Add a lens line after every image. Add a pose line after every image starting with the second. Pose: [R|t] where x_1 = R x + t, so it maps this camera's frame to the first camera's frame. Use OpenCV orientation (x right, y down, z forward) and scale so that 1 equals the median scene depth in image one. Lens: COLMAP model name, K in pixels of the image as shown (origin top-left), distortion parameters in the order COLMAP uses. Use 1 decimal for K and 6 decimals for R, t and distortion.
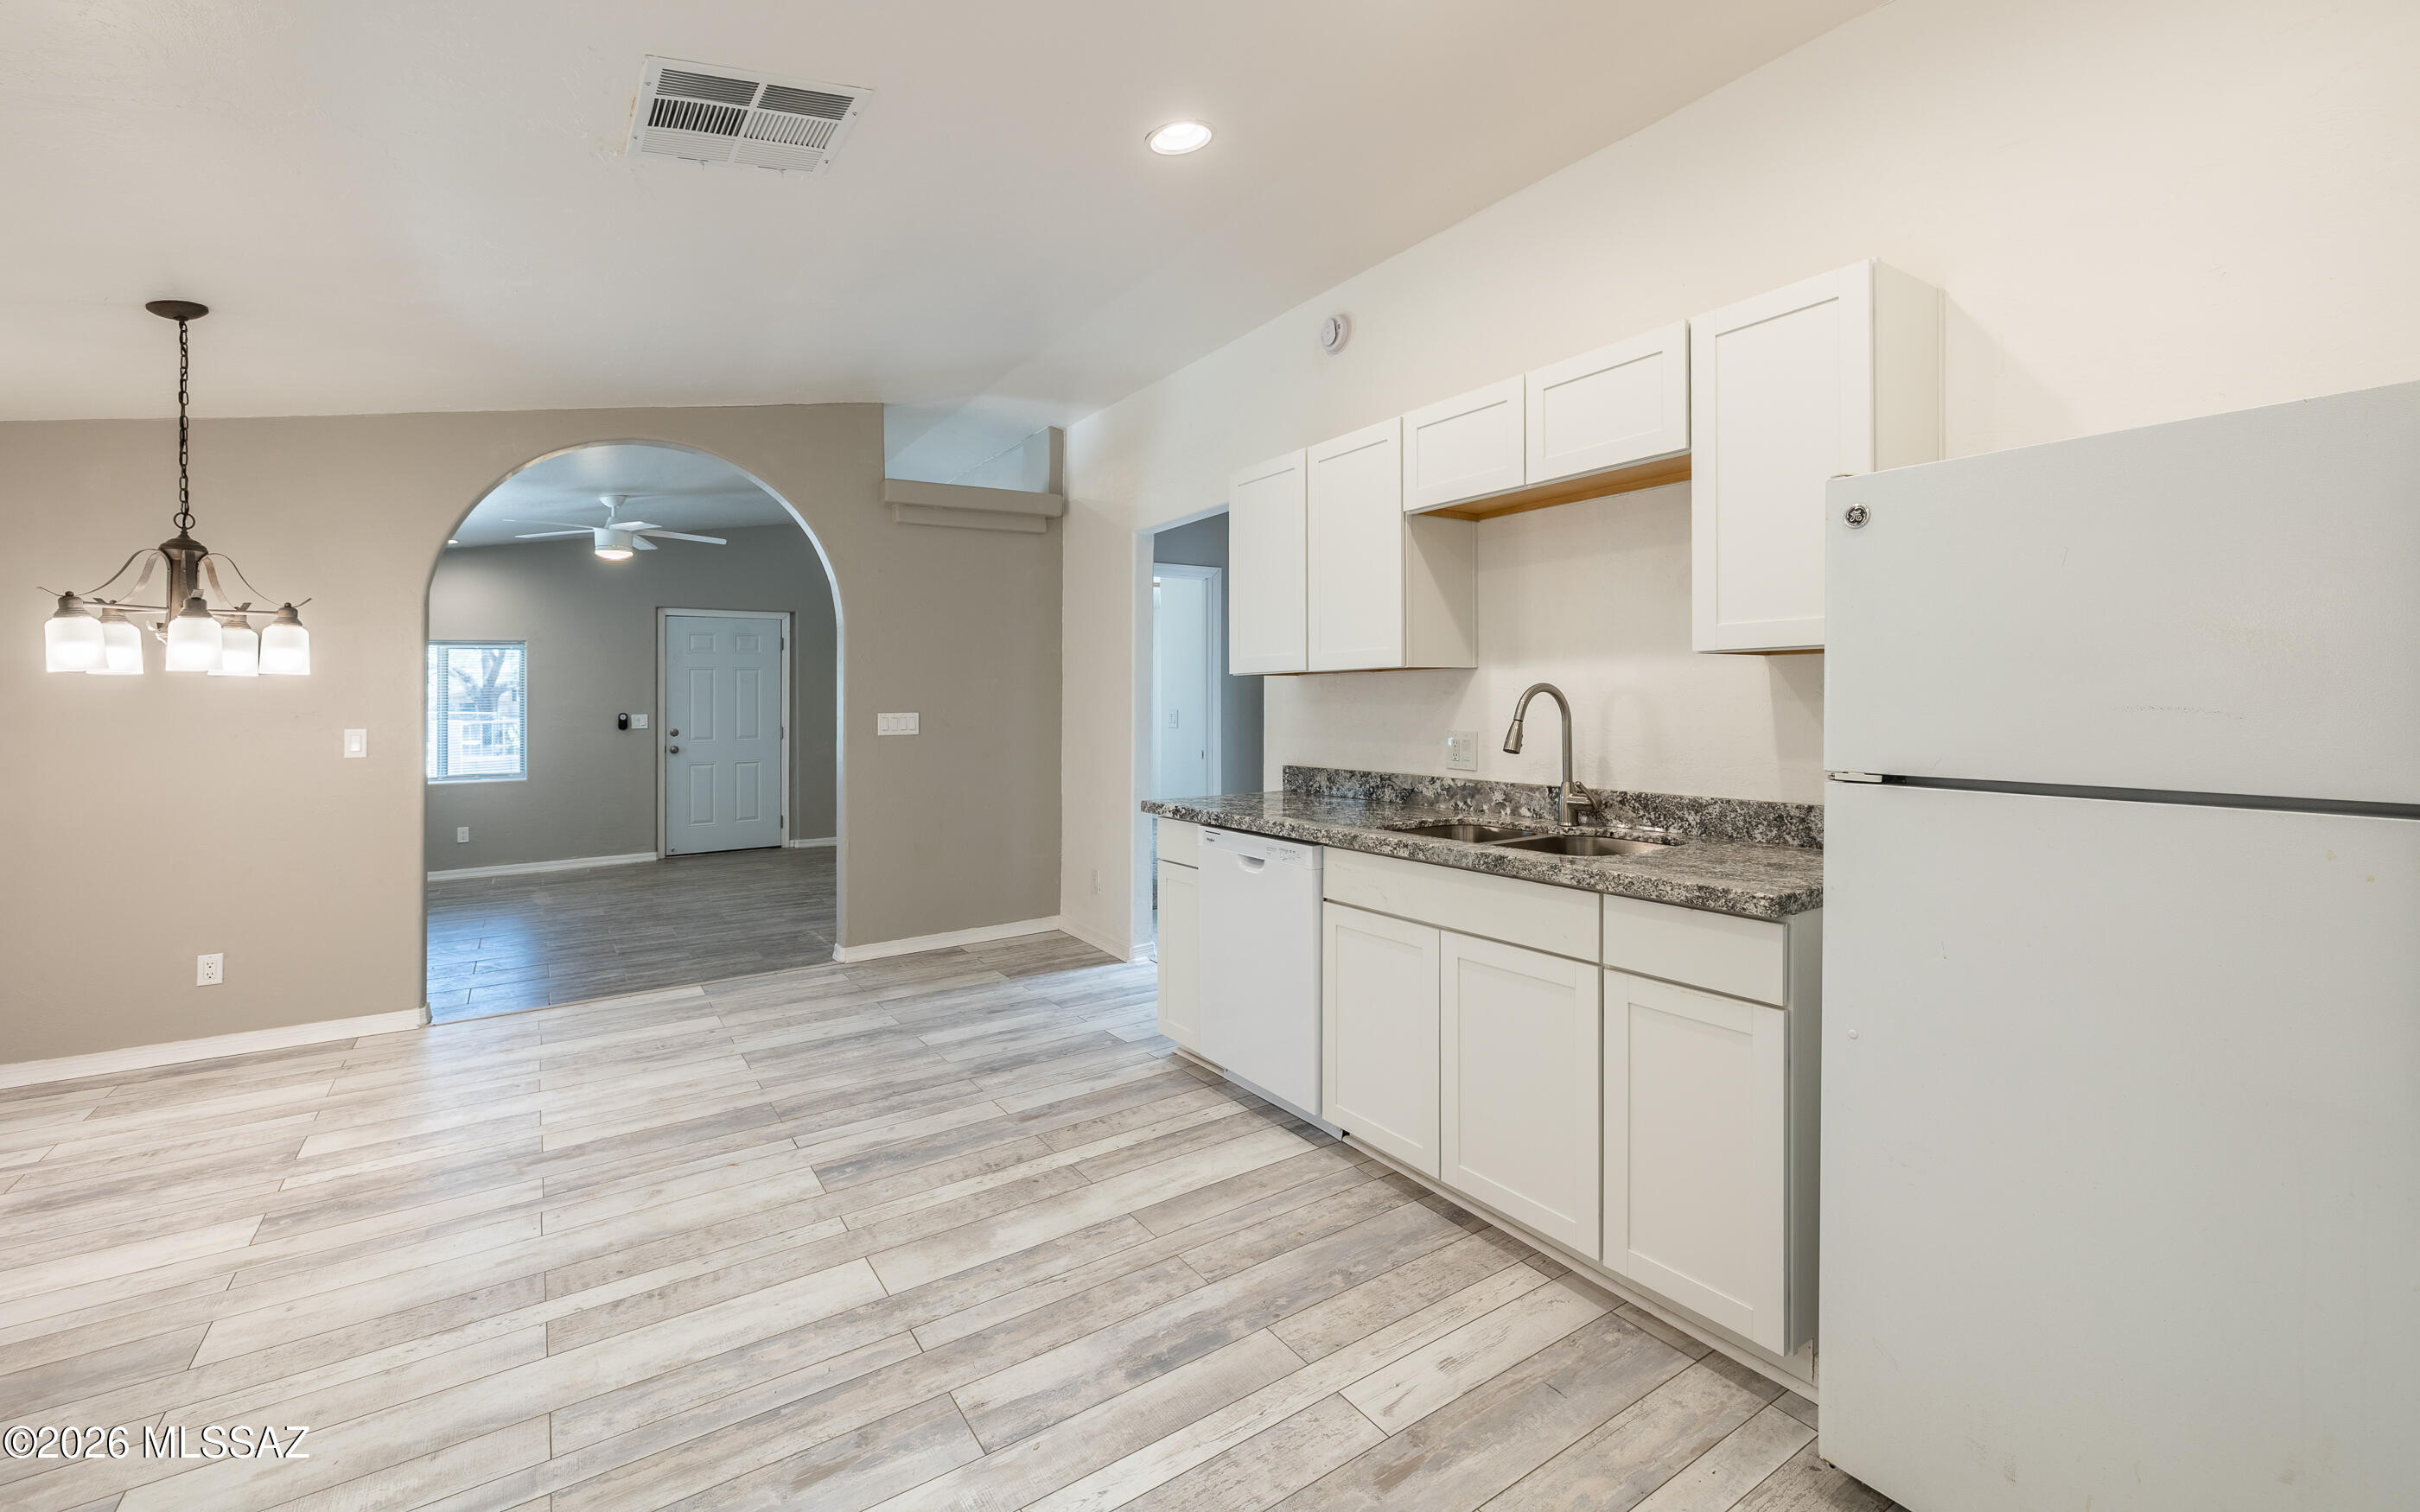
lens RADIAL K [[1029.3, 0, 1223.6], [0, 1029.3, 700.5], [0, 0, 1]] dist [0.000564, 0.000021]
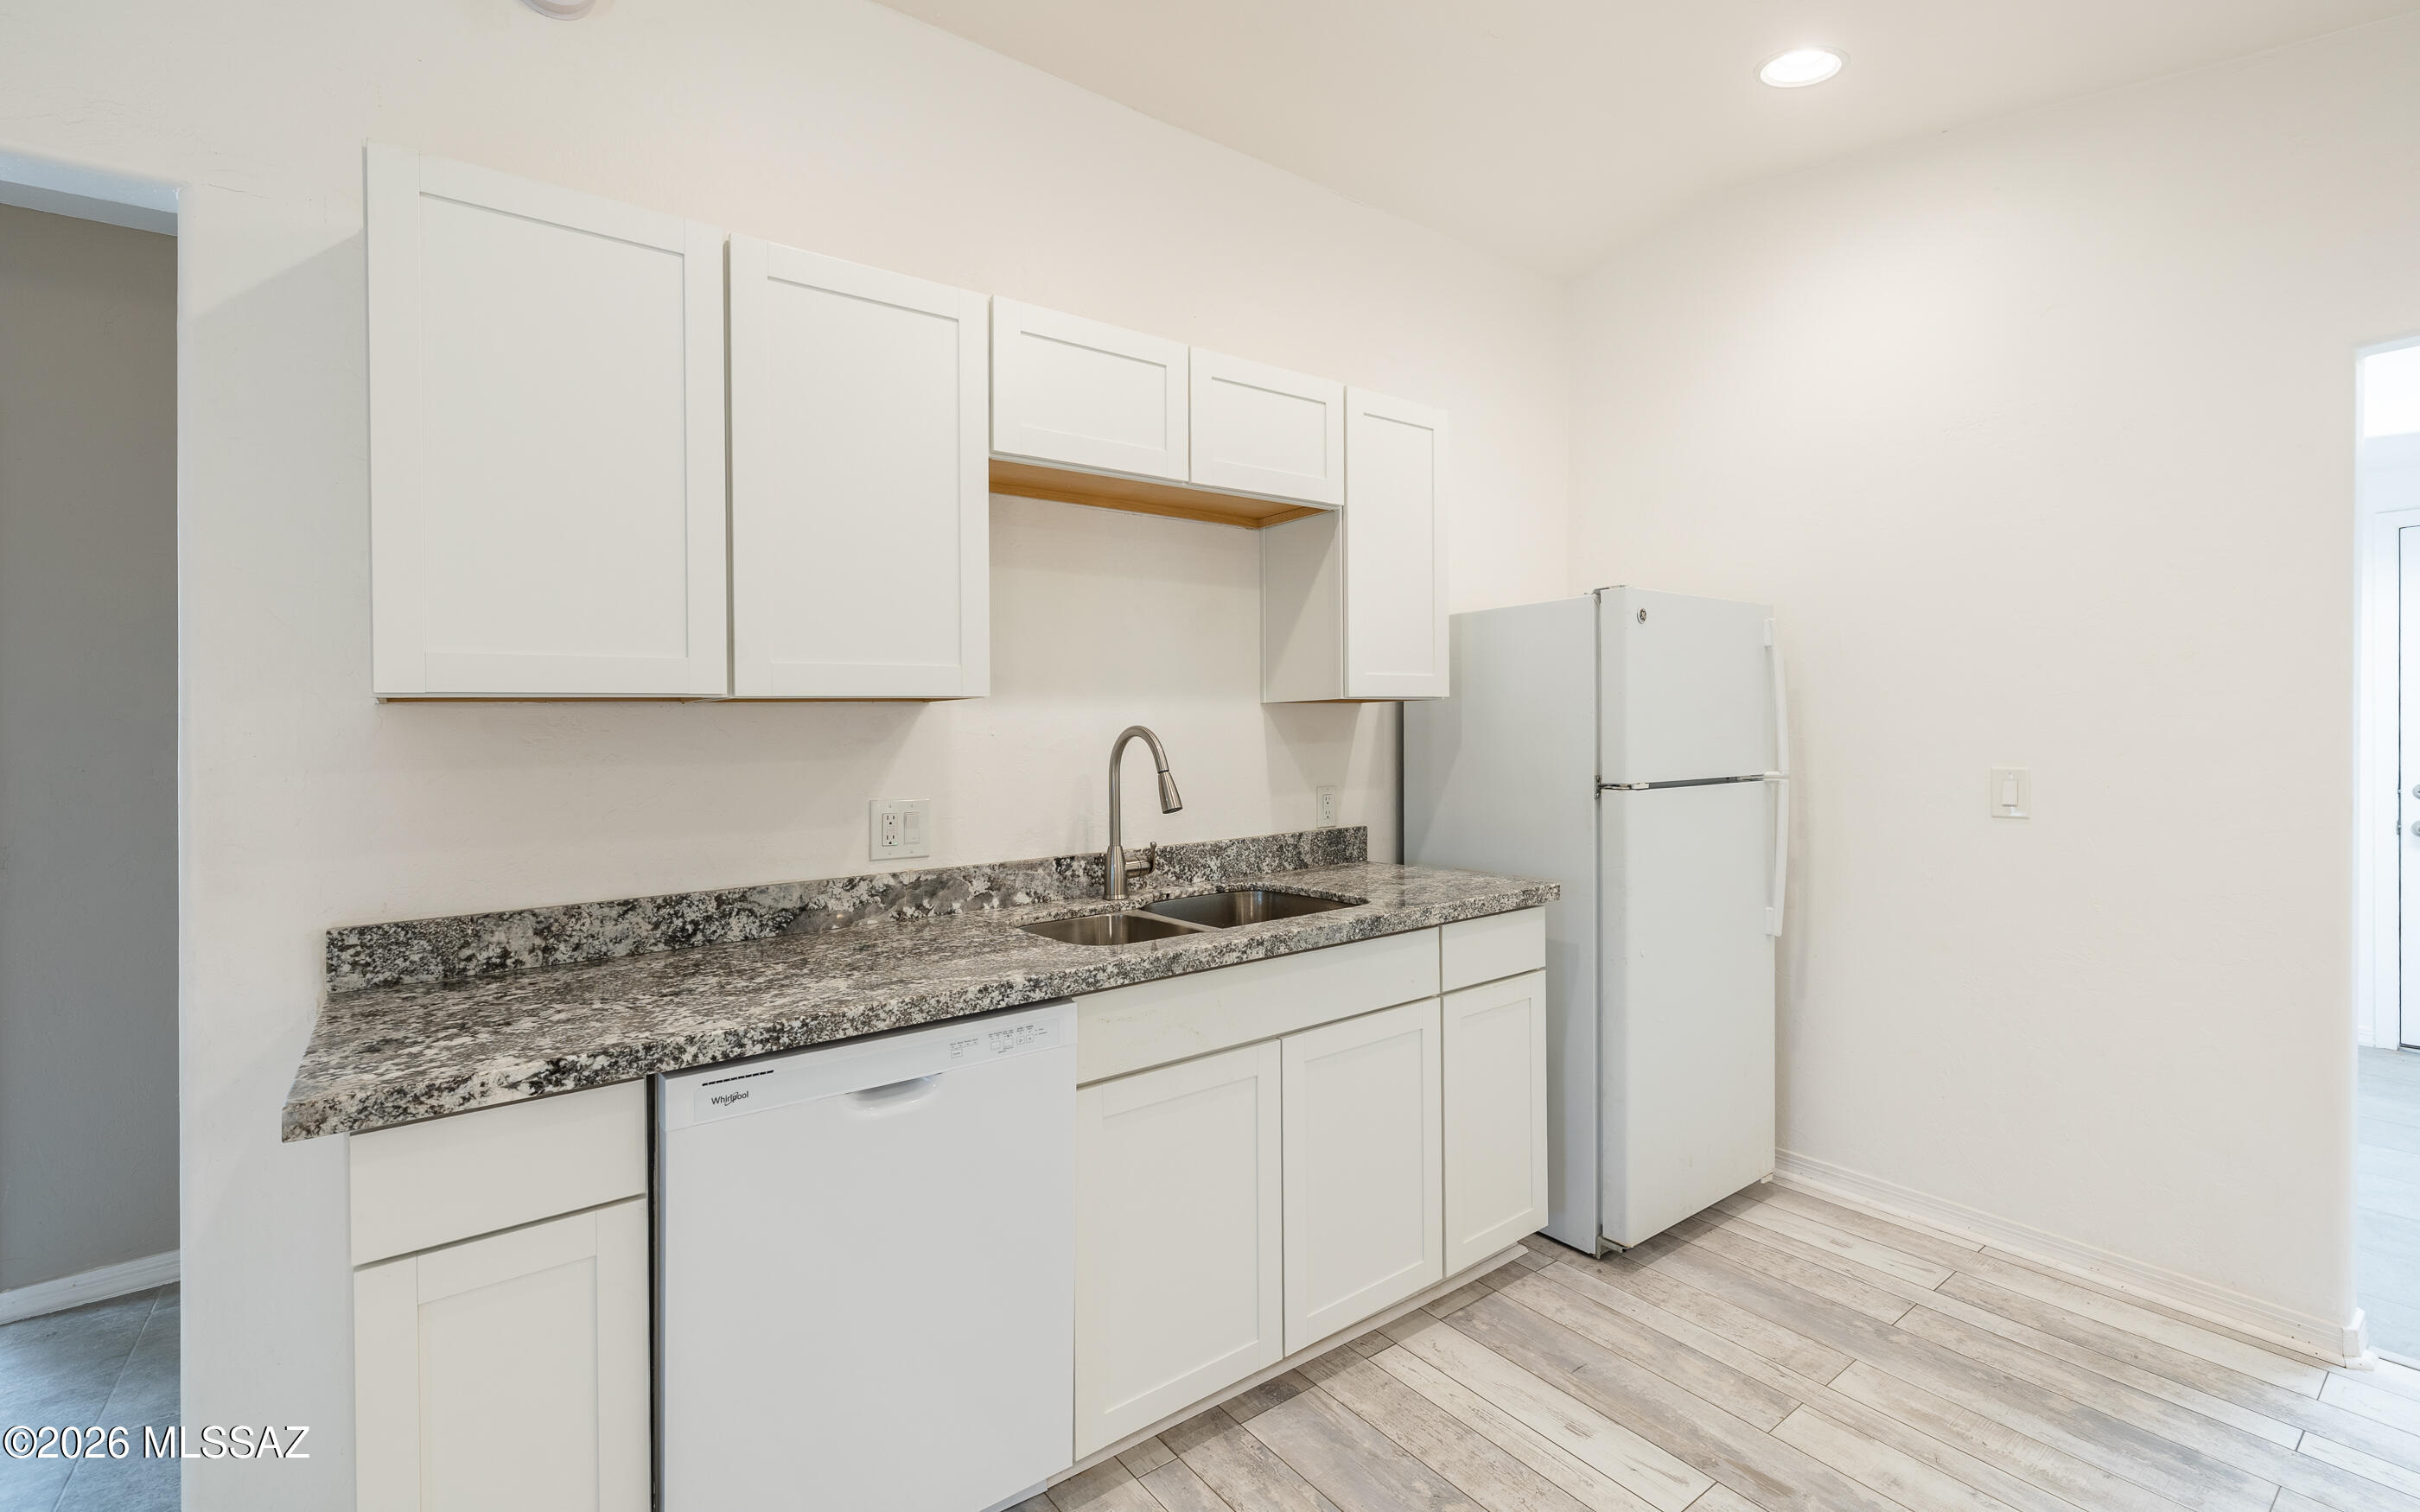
lens RADIAL K [[1042.1, 0, 1222.7], [0, 1042.1, 756.1], [0, 0, 1]] dist [-0.001331, 0.000039]
pose [[-0.054891, -0.010919, 0.998433, -0.499709], [0.021786, 0.999689, 0.012131, -0.001561], [-0.998255, 0.022418, -0.054637, 0.942316]]
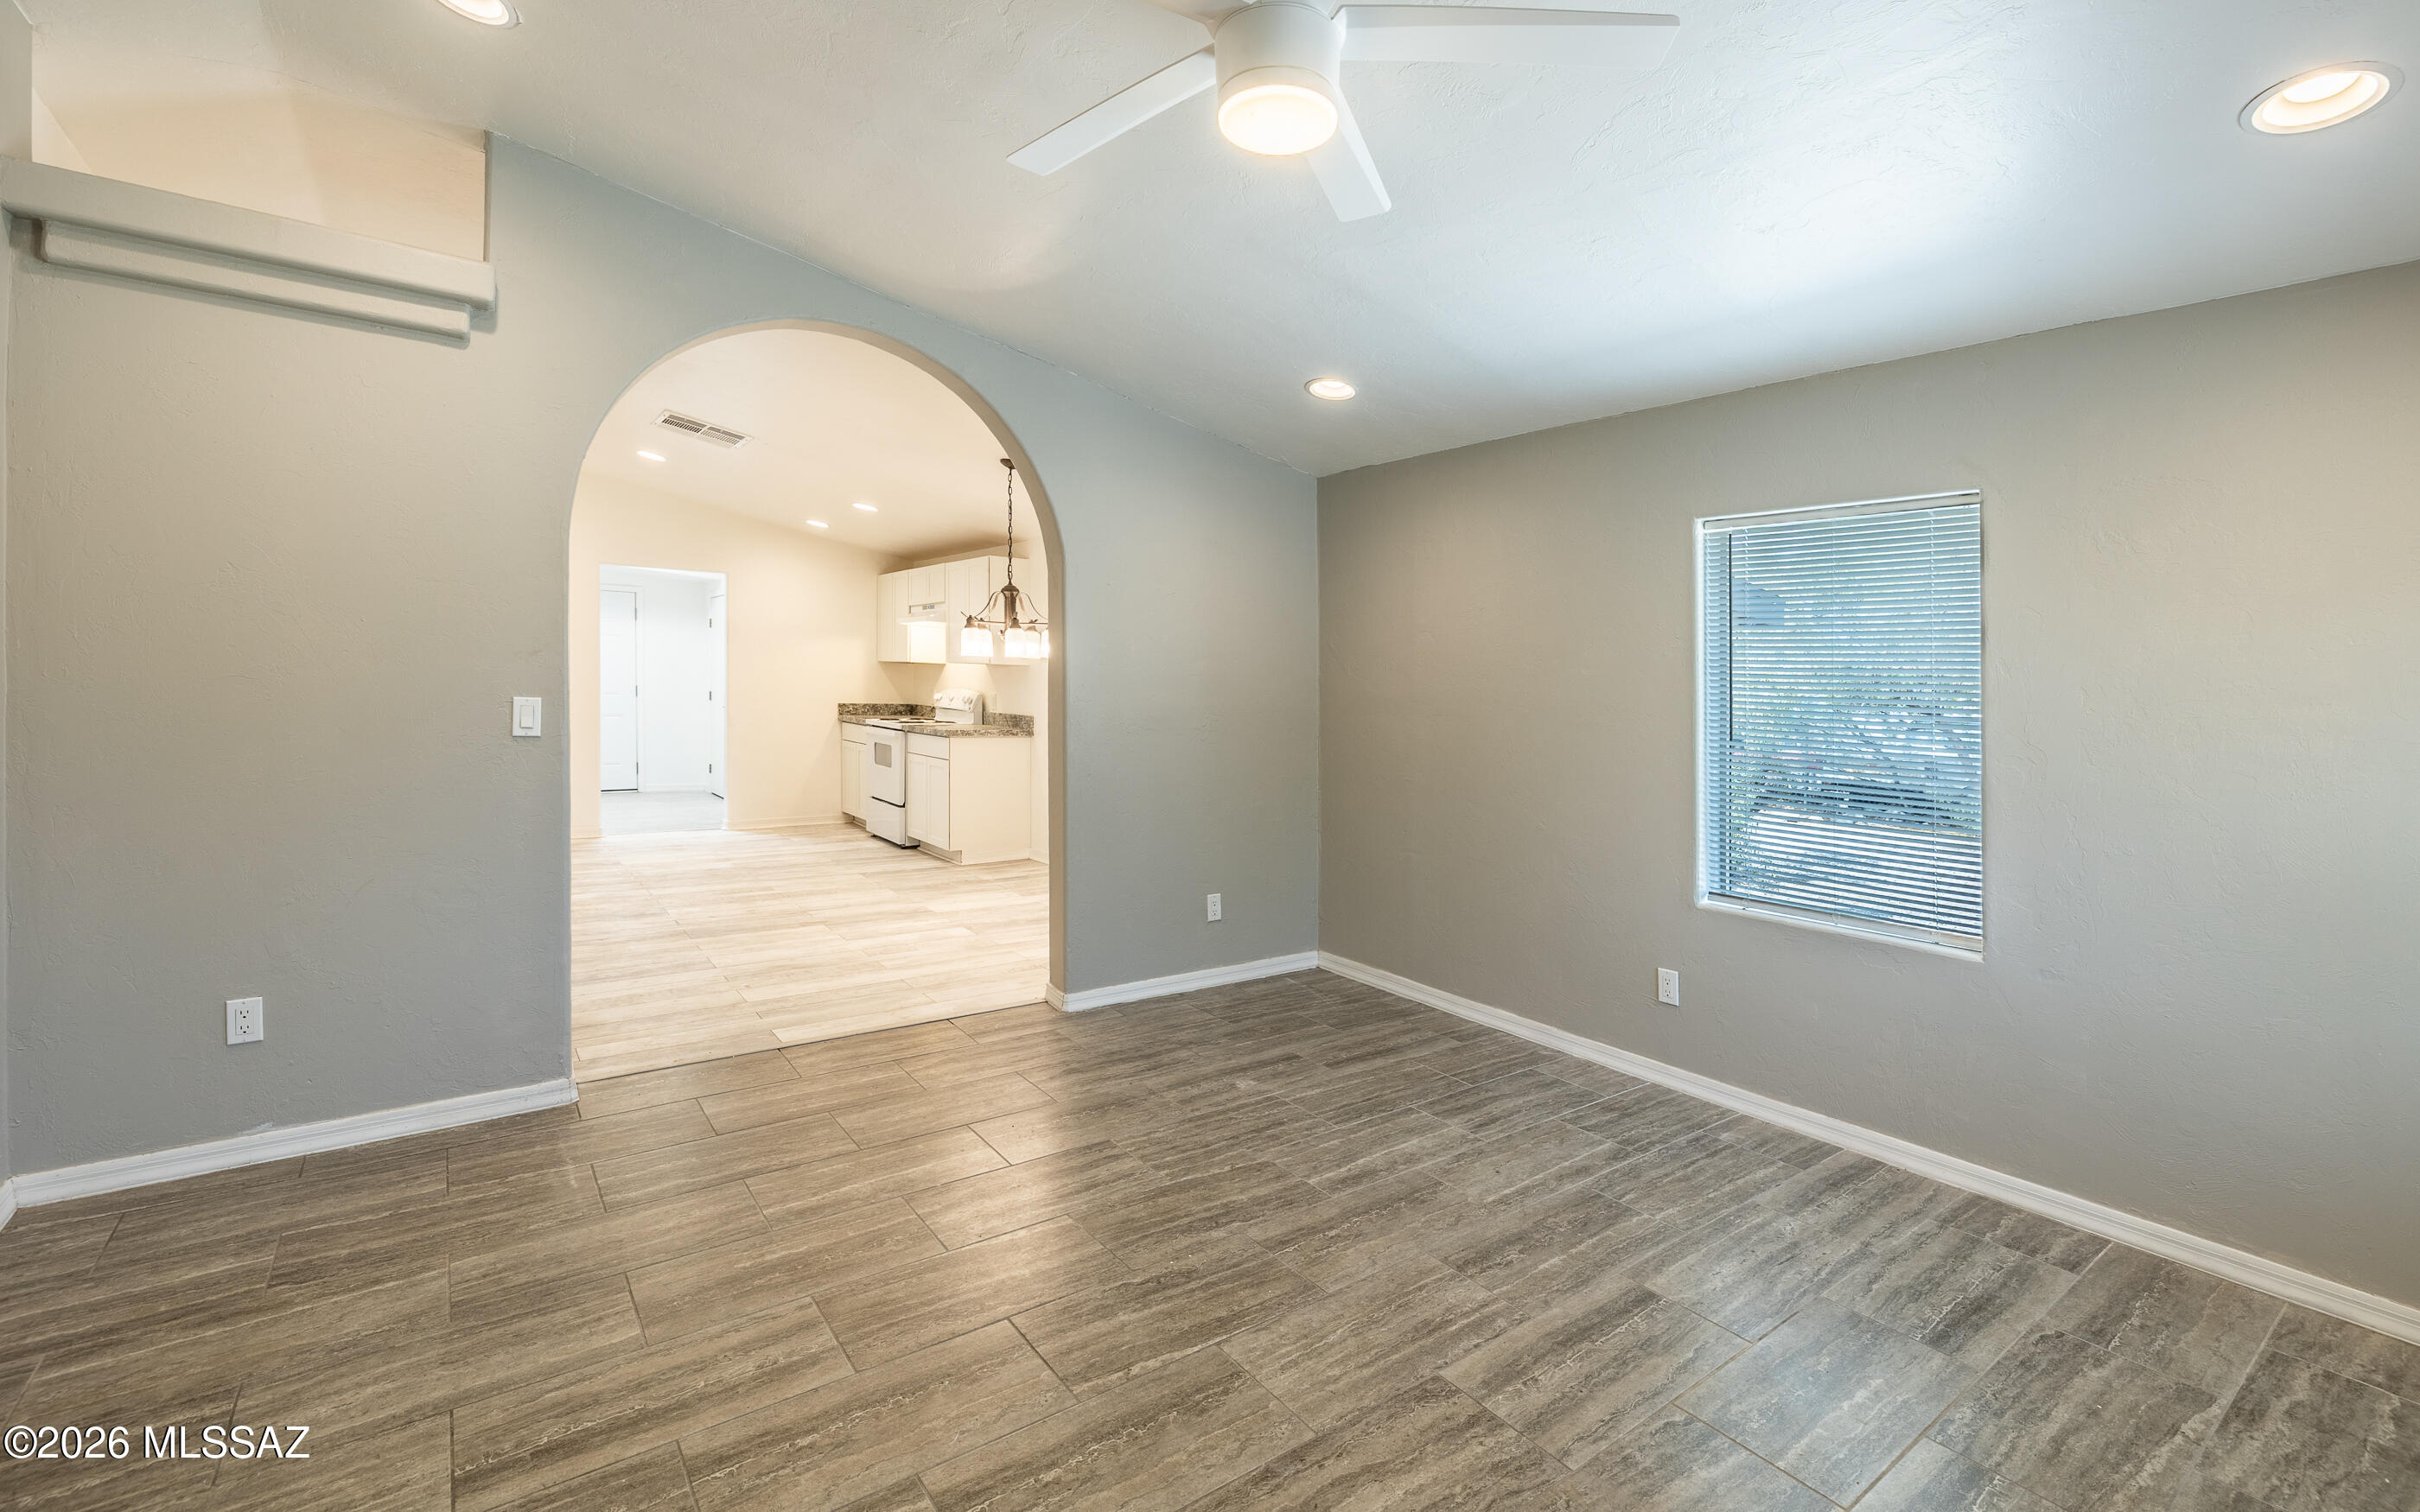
lens RADIAL K [[1042.0, 0, 1210.0], [0, 1042.0, 756.0], [0, 0, 1]] dist [0.000598, 0.000111]
pose [[-0.998973, -0.014865, -0.042797, -1.276534], [-0.018163, 0.996808, 0.077747, 0.000681], [0.041505, 0.078445, -0.996054, 2.860089]]
